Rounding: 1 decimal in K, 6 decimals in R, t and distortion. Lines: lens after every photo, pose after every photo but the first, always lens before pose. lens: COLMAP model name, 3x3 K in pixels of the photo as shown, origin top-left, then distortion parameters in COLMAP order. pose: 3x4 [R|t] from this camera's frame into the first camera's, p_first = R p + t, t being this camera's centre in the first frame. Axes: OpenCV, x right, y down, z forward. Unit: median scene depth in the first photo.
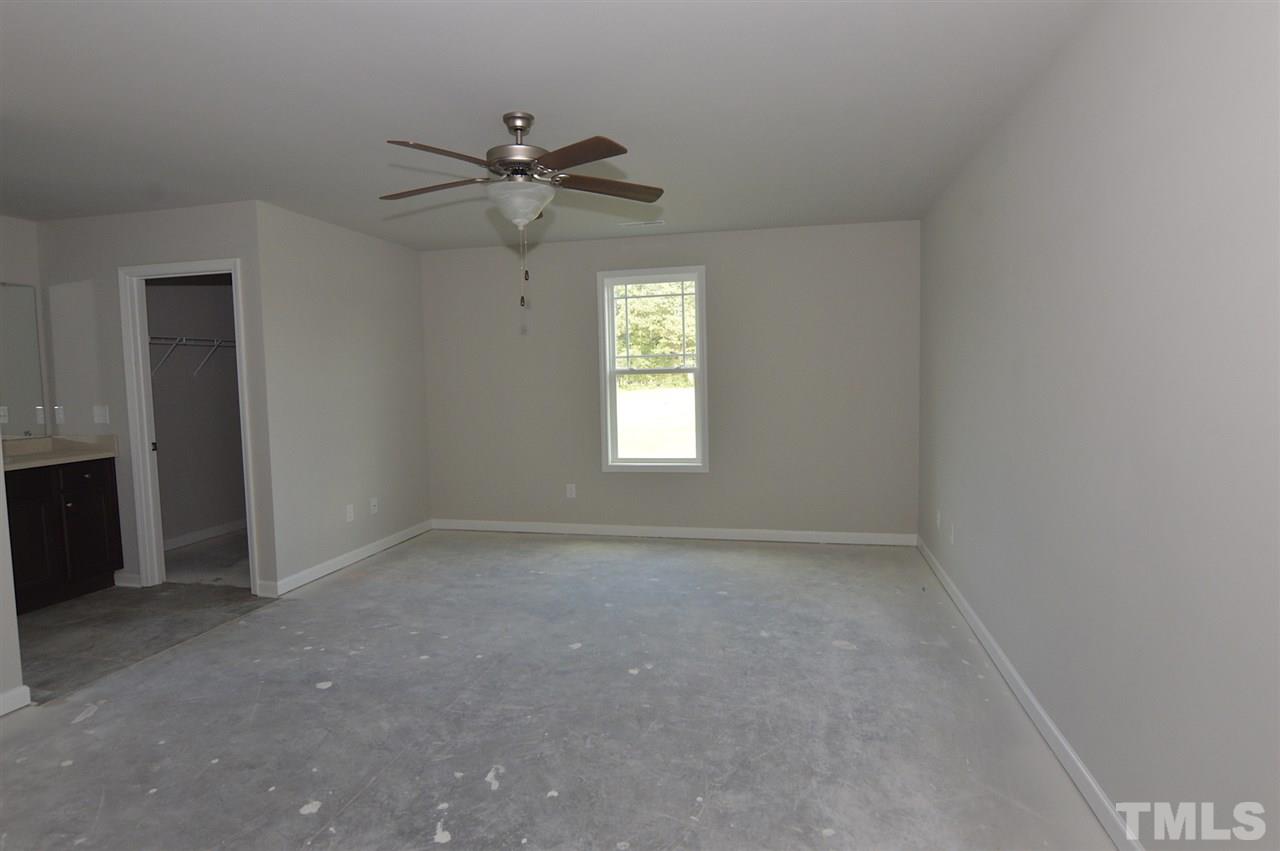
lens RADIAL K [[695.8, 0, 638.6], [0, 695.8, 430.0], [0, 0, 1]] dist [-0.029480, 0.004053]
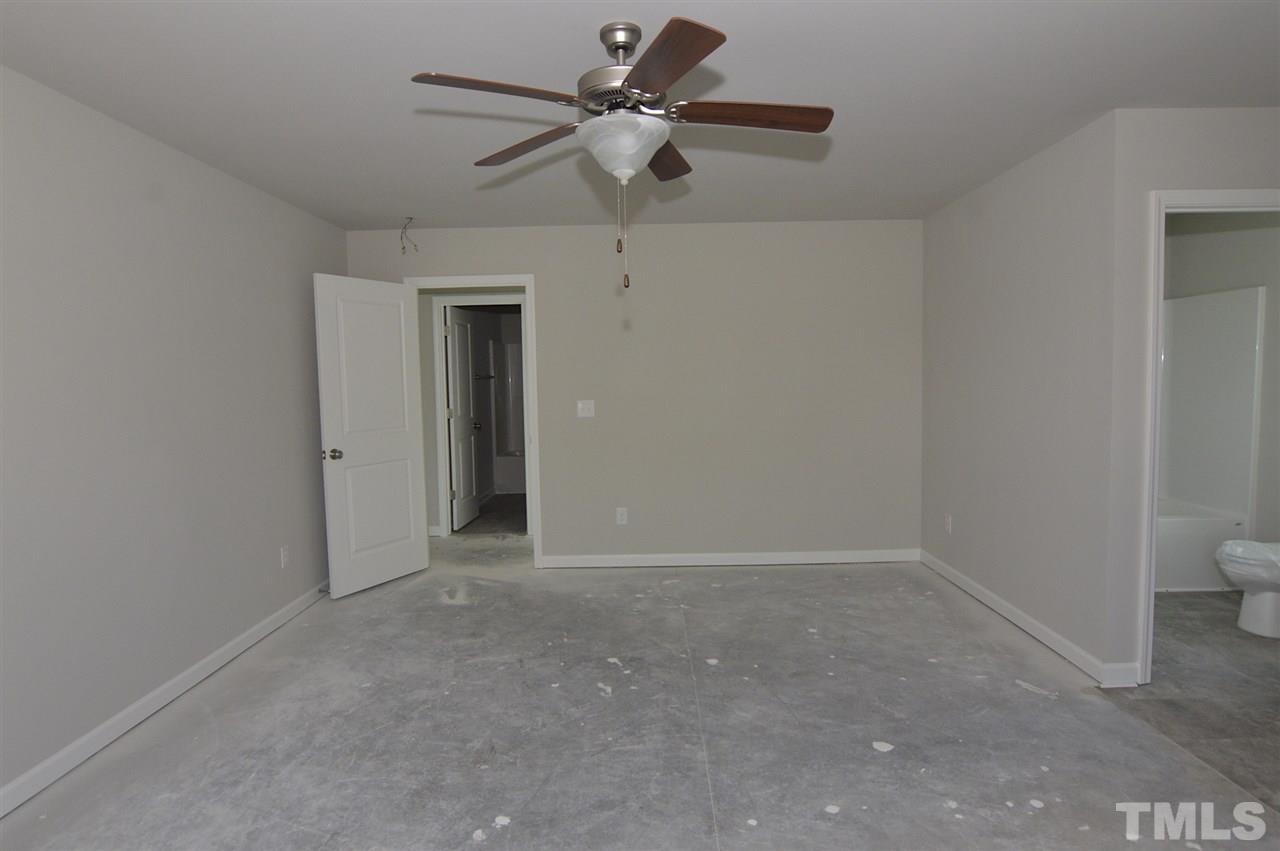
lens RADIAL K [[695.8, 0, 639.6], [0, 695.8, 420.6], [0, 0, 1]] dist [-0.029480, 0.004053]
pose [[-0.975700, 0.049011, -0.213557, -0.015940], [0.017760, 0.989145, 0.145865, -0.162220], [0.218388, 0.138528, -0.965980, 1.906248]]
